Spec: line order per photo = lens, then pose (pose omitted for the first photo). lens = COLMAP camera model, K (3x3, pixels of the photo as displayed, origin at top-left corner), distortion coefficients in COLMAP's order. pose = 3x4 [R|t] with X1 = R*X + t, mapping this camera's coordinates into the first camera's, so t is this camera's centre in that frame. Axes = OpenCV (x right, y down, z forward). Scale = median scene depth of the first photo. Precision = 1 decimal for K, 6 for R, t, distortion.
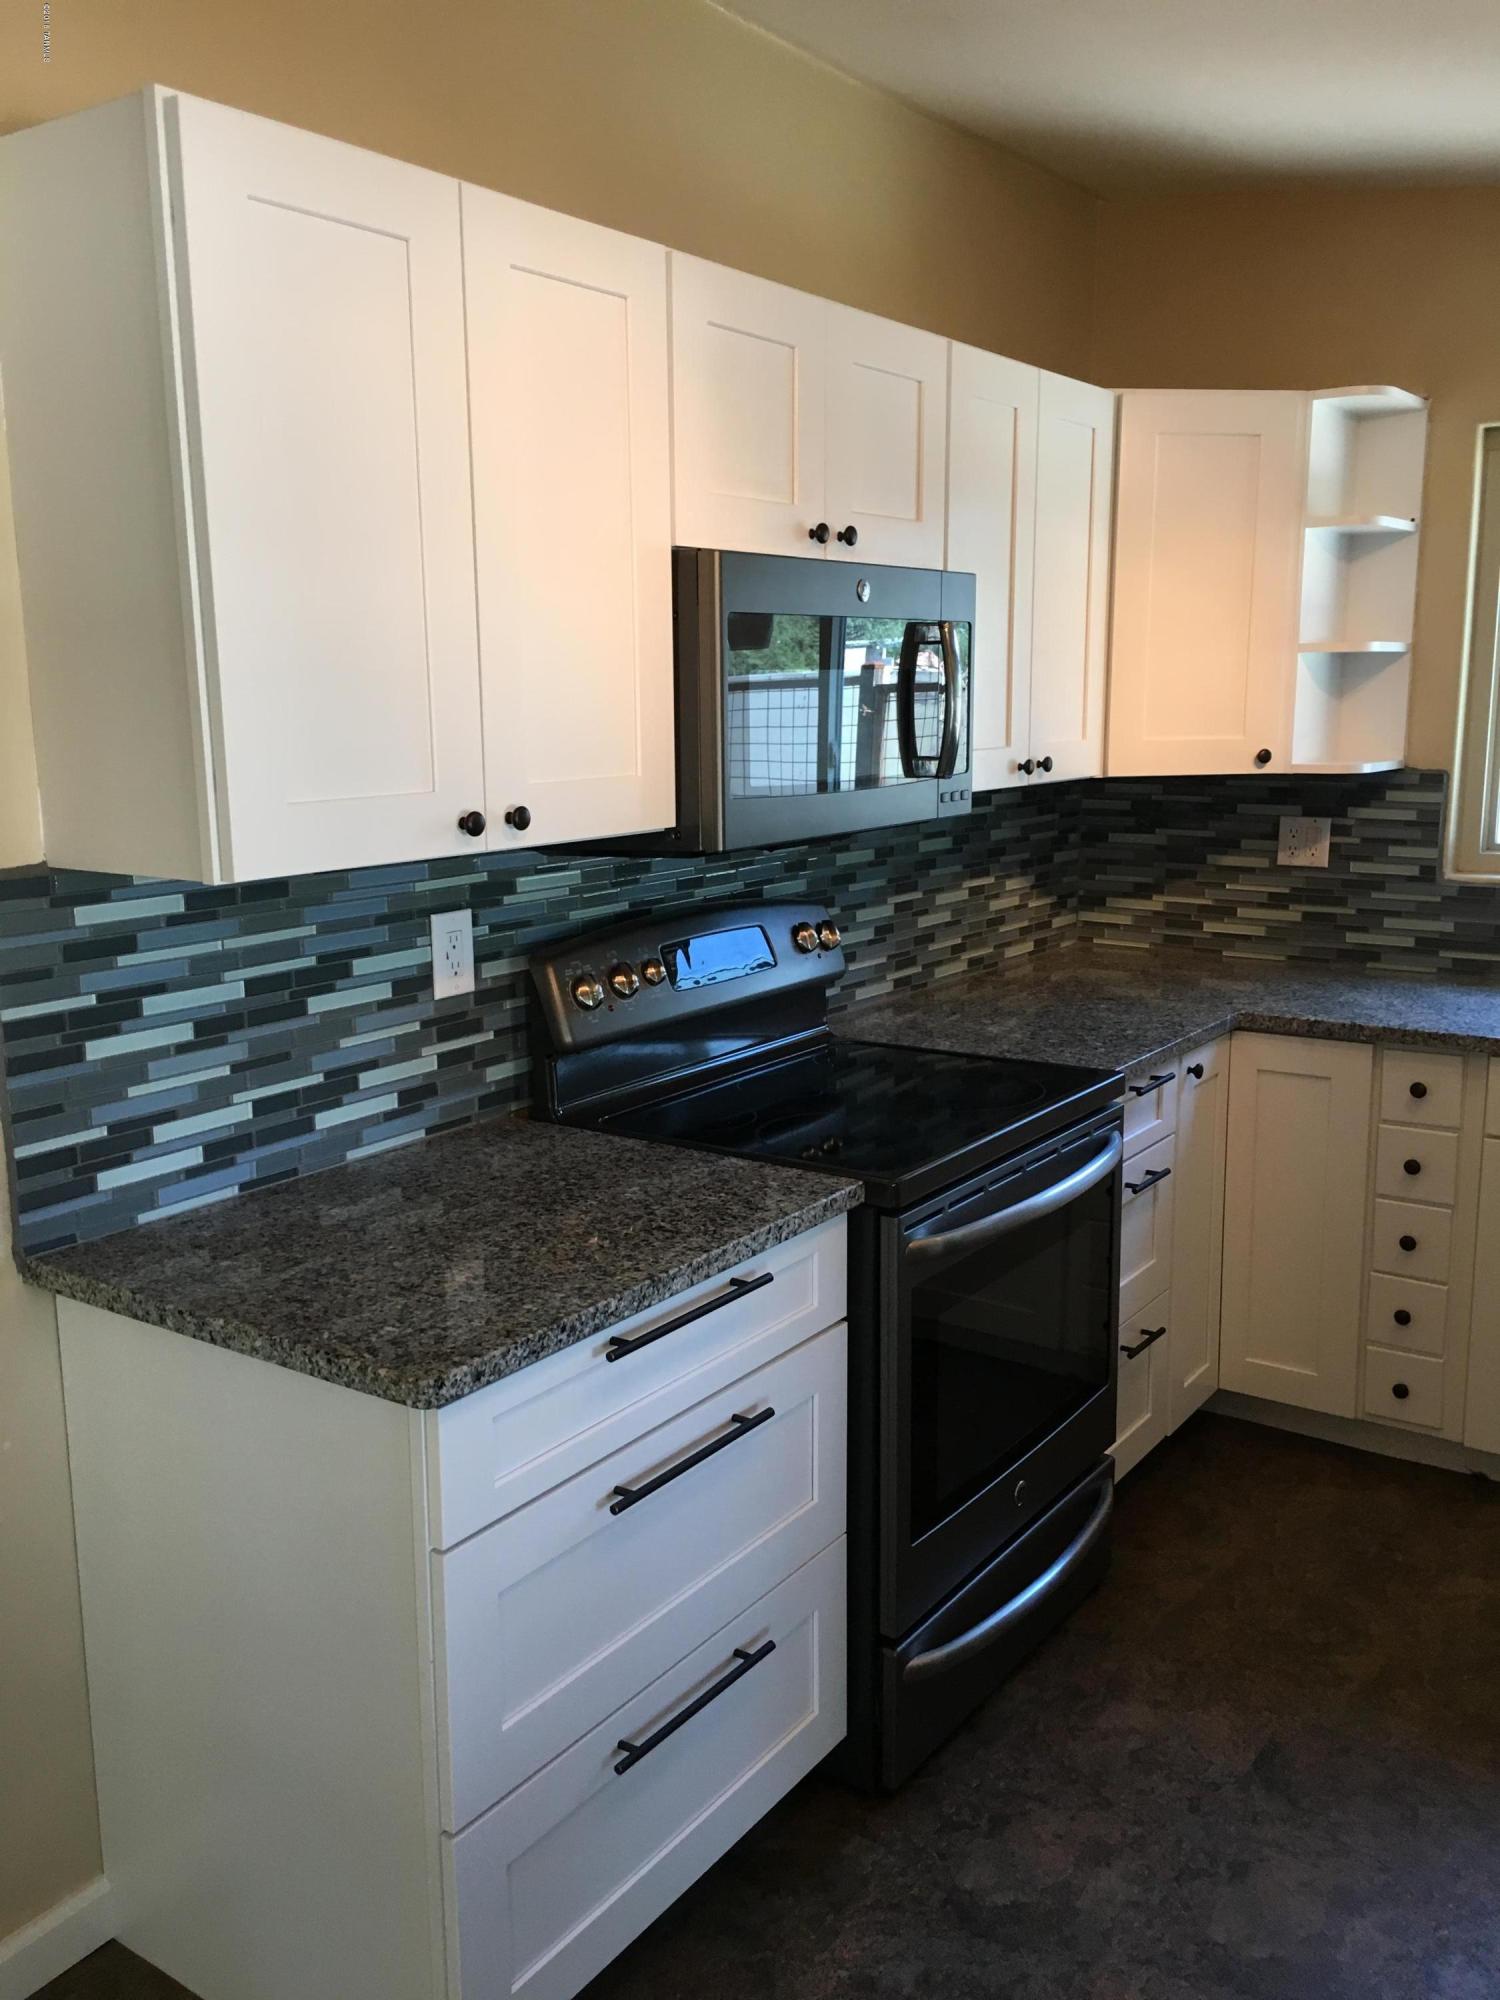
lens RADIAL K [[1720.3, 0, 753.9], [0, 1720.3, 1009.2], [0, 0, 1]] dist [0.089606, -0.124977]
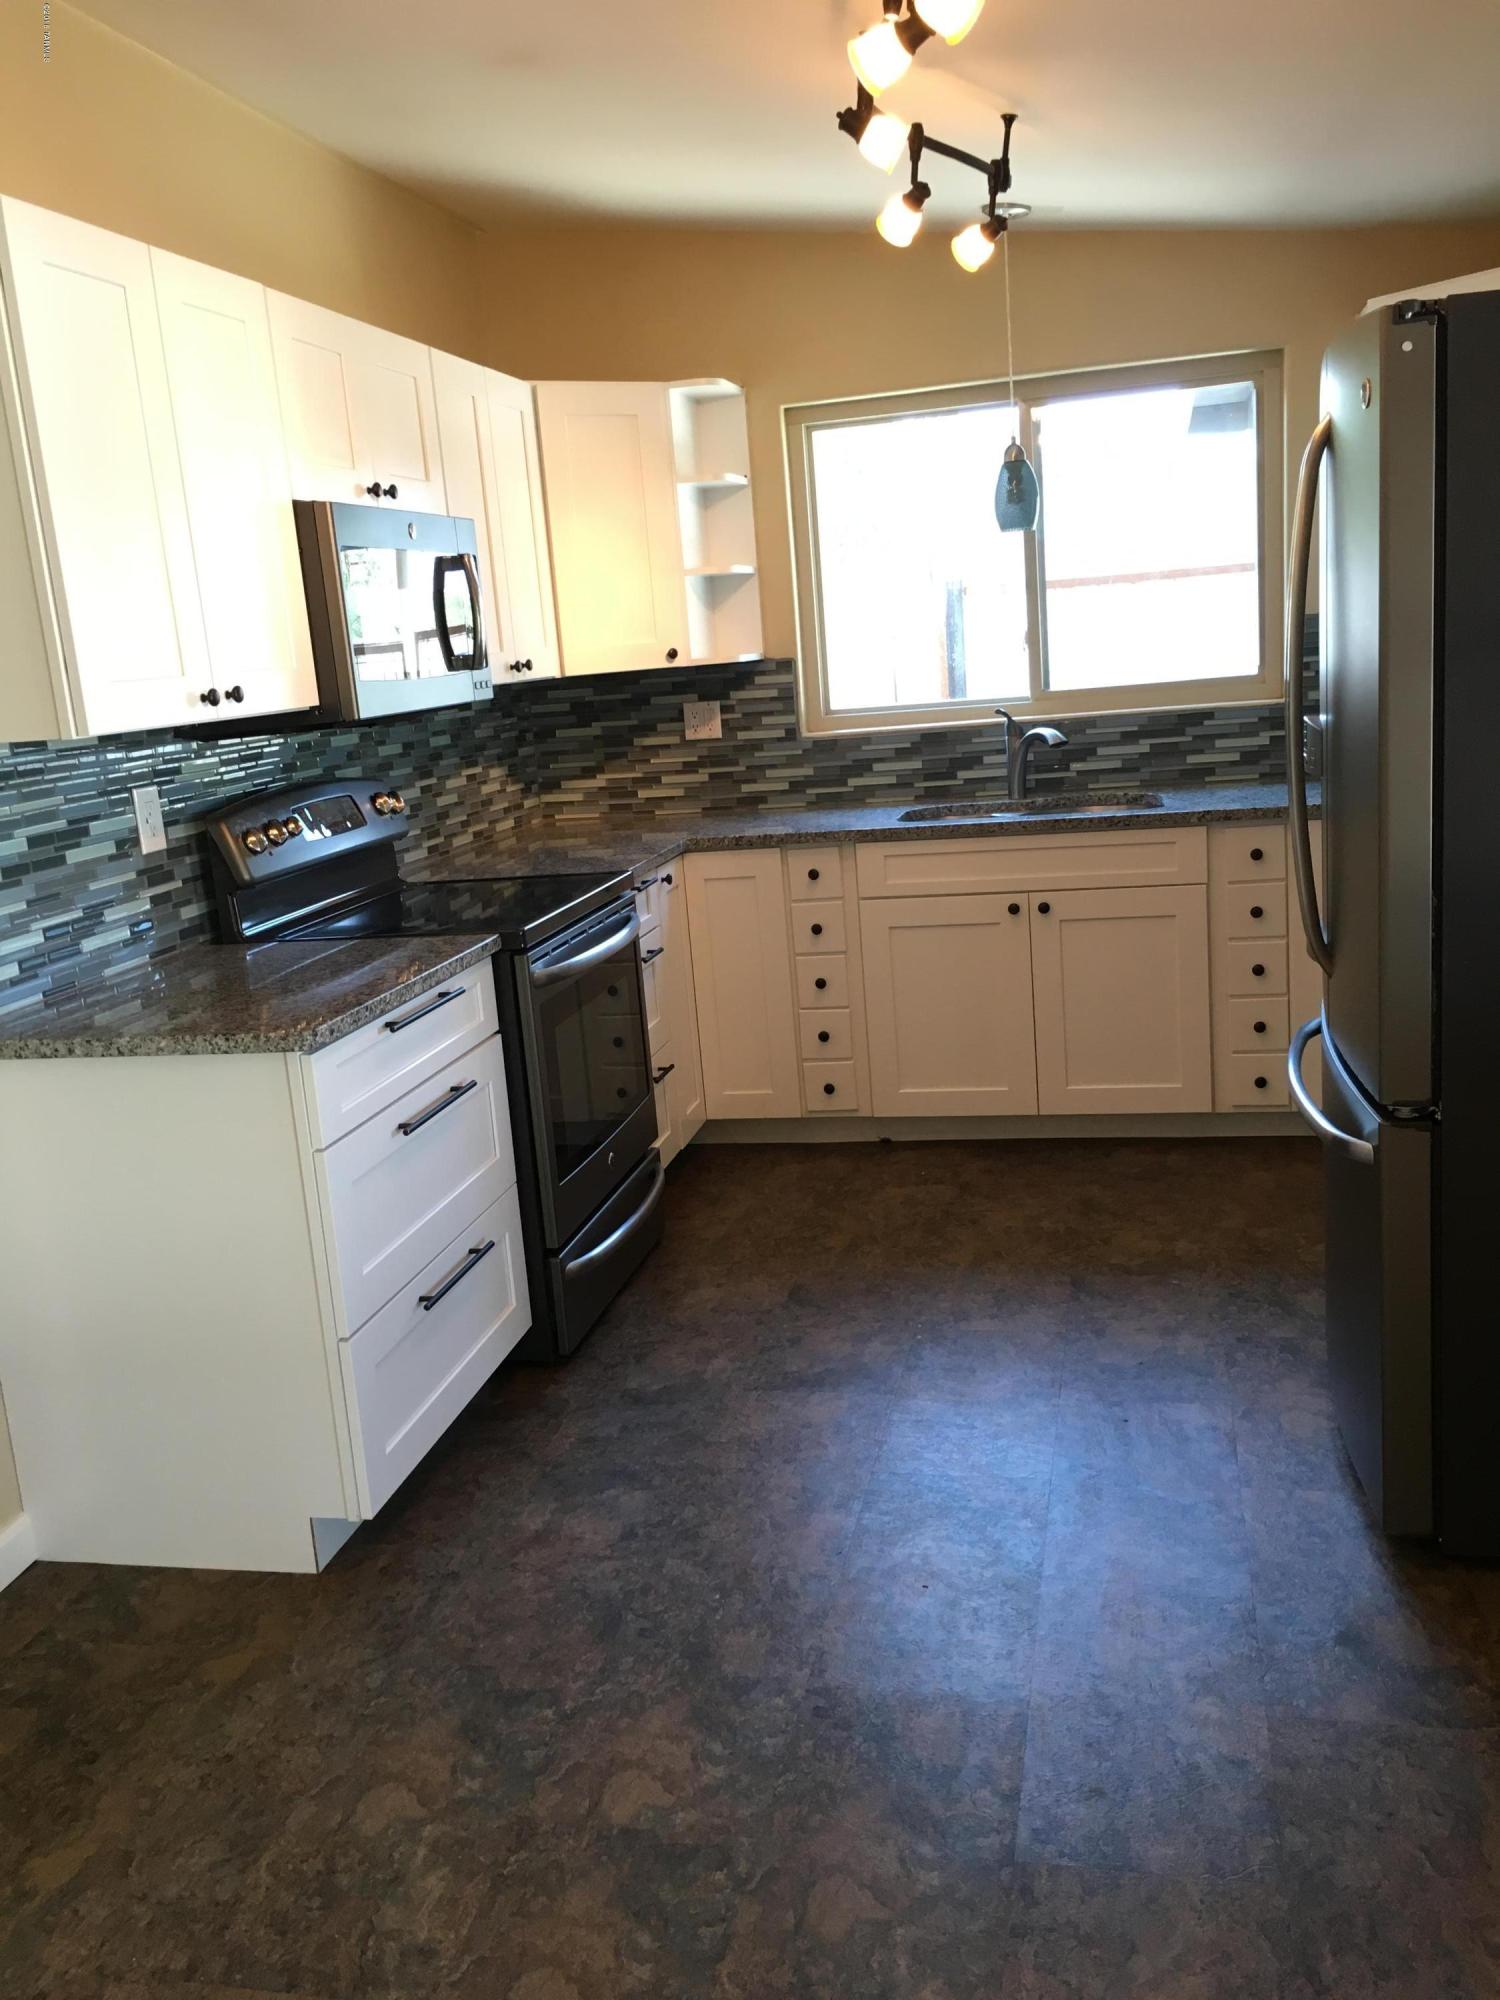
lens RADIAL K [[1660.0, 0, 754.9], [0, 1660.0, 994.7], [0, 0, 1]] dist [0.062533, -0.009075]
pose [[0.923372, -0.144619, 0.355625, -0.170278], [0.140021, 0.989389, 0.038785, 0.088164], [-0.357460, 0.013982, 0.933824, -0.270288]]
